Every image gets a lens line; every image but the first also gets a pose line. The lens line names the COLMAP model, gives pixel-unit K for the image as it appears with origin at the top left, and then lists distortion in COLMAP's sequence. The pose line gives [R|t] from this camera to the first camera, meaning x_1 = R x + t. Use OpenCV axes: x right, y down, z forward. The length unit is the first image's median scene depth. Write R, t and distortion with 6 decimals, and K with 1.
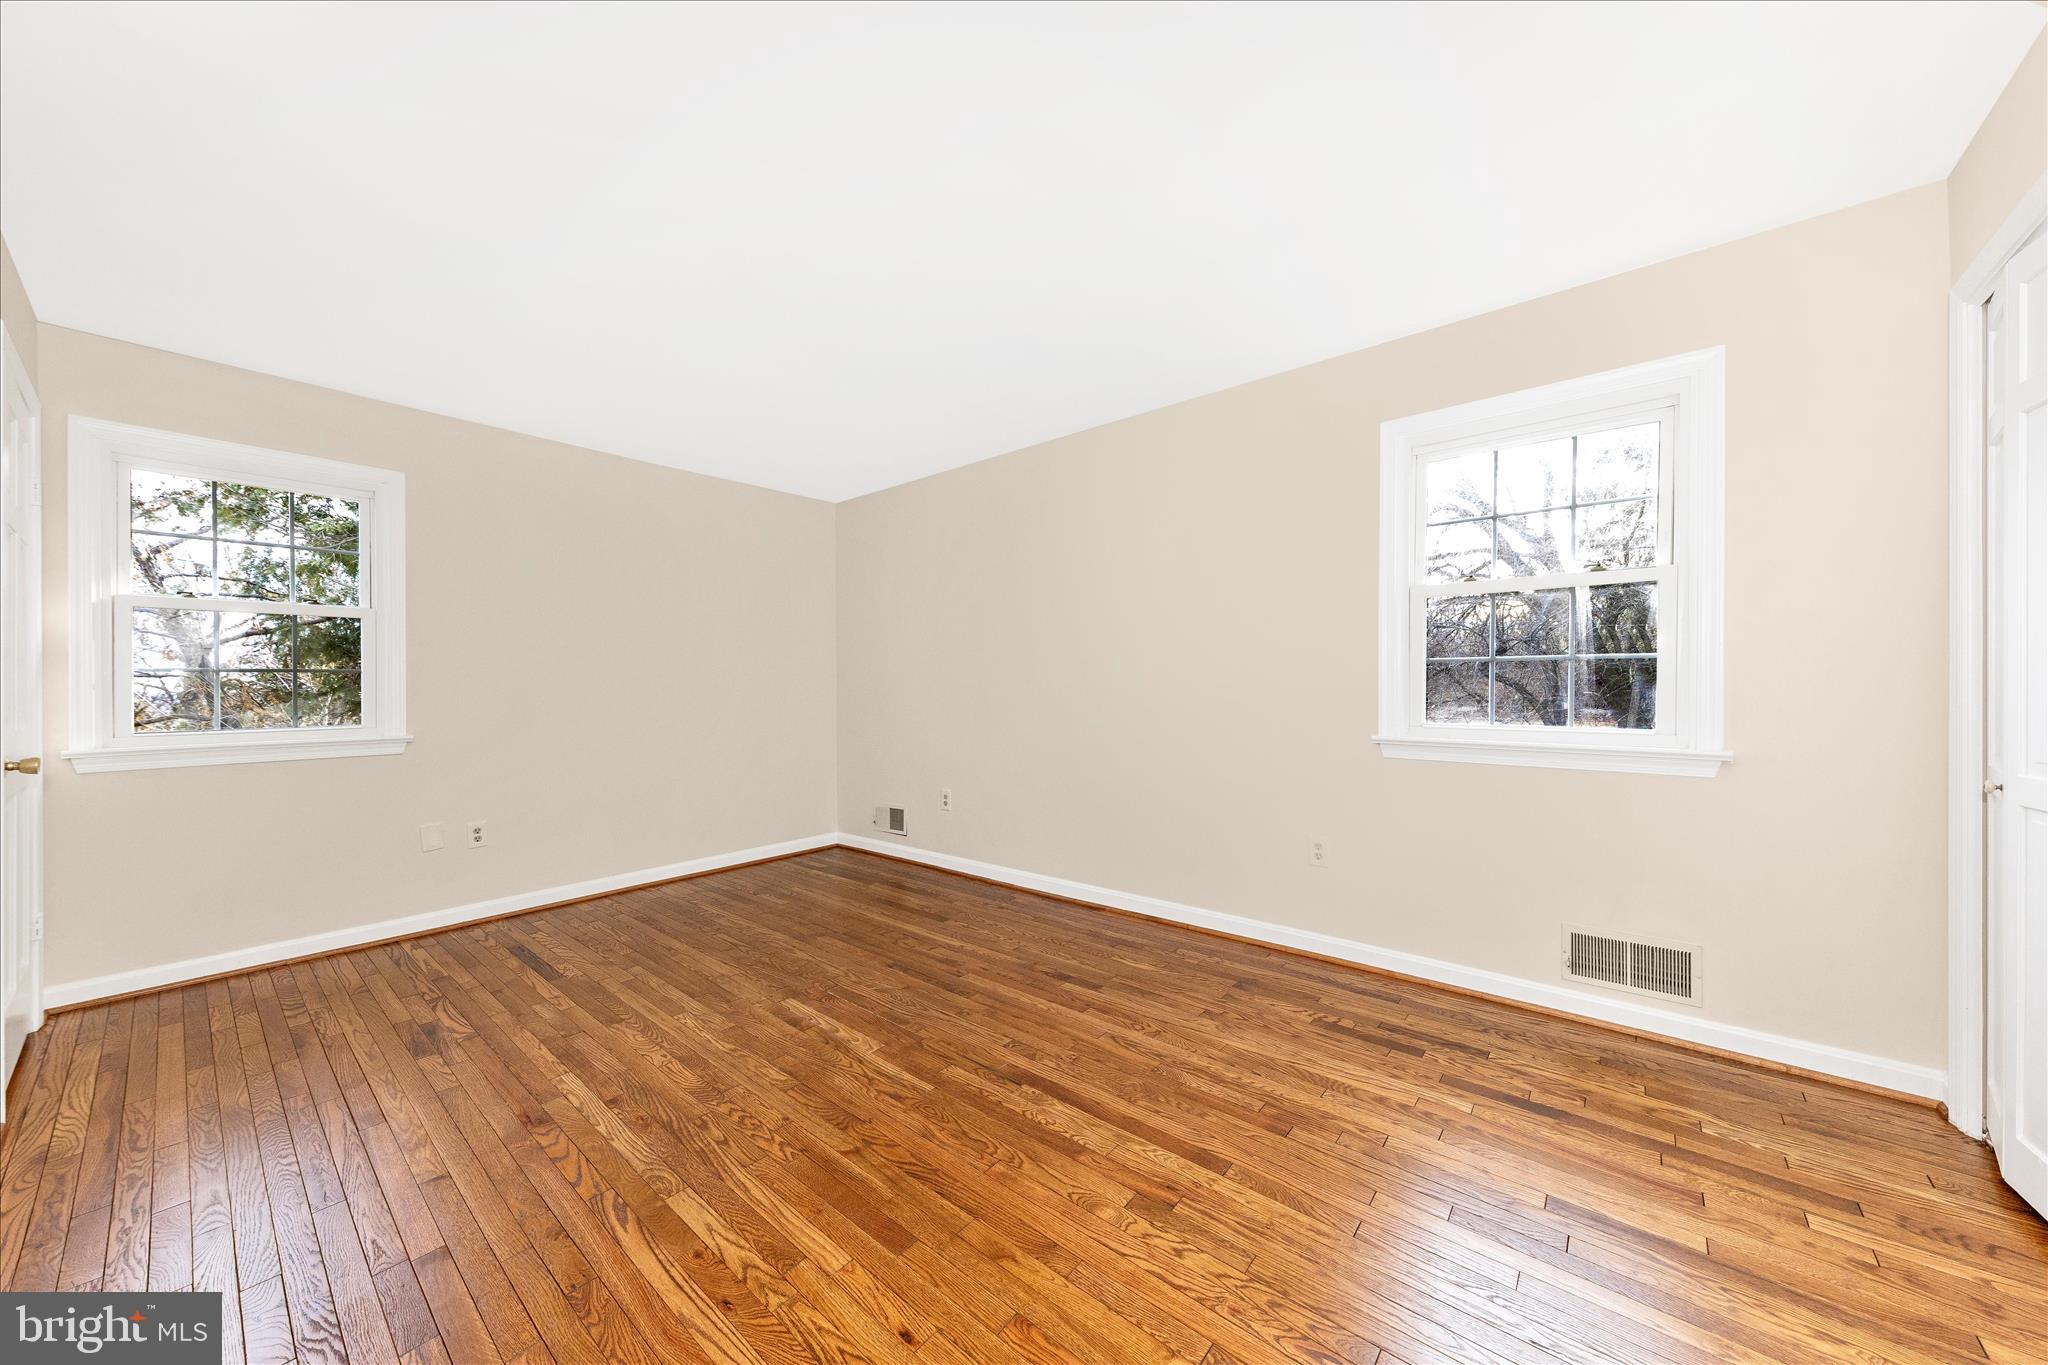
lens RADIAL K [[712.0, 0, 1026.7], [0, 712.0, 691.7], [0, 0, 1]] dist [0.008924, -0.000058]
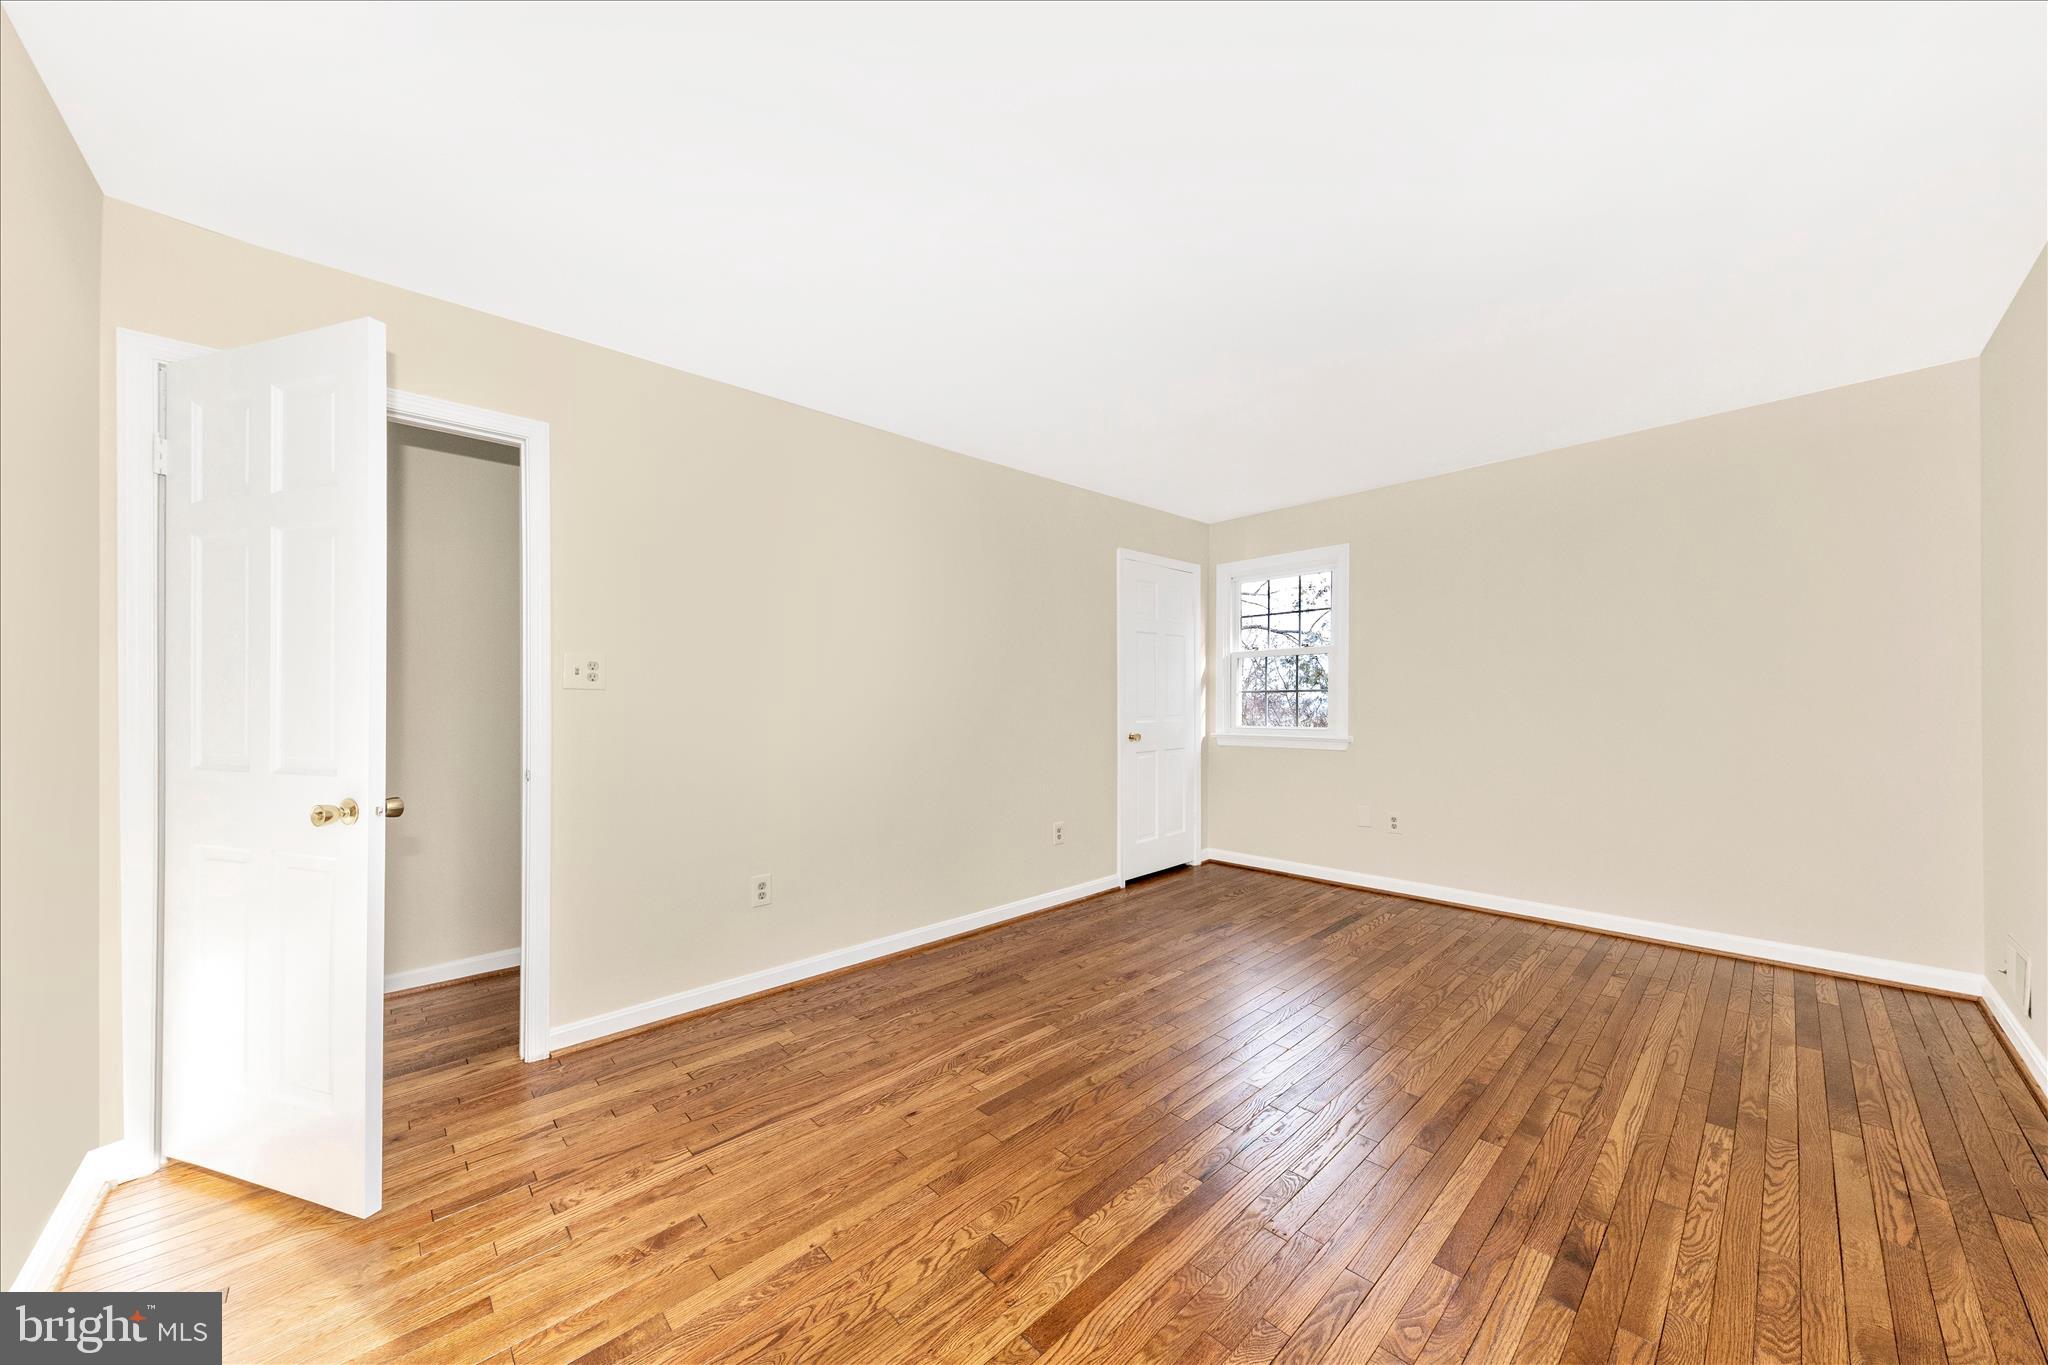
lens RADIAL K [[712.0, 0, 1026.7], [0, 712.0, 691.7], [0, 0, 1]] dist [0.008924, -0.000058]
pose [[-0.116379, -0.003709, -0.993198, 0.909151], [-0.001392, 0.999993, -0.003572, -0.029362], [0.993204, 0.000967, -0.116383, 0.936193]]
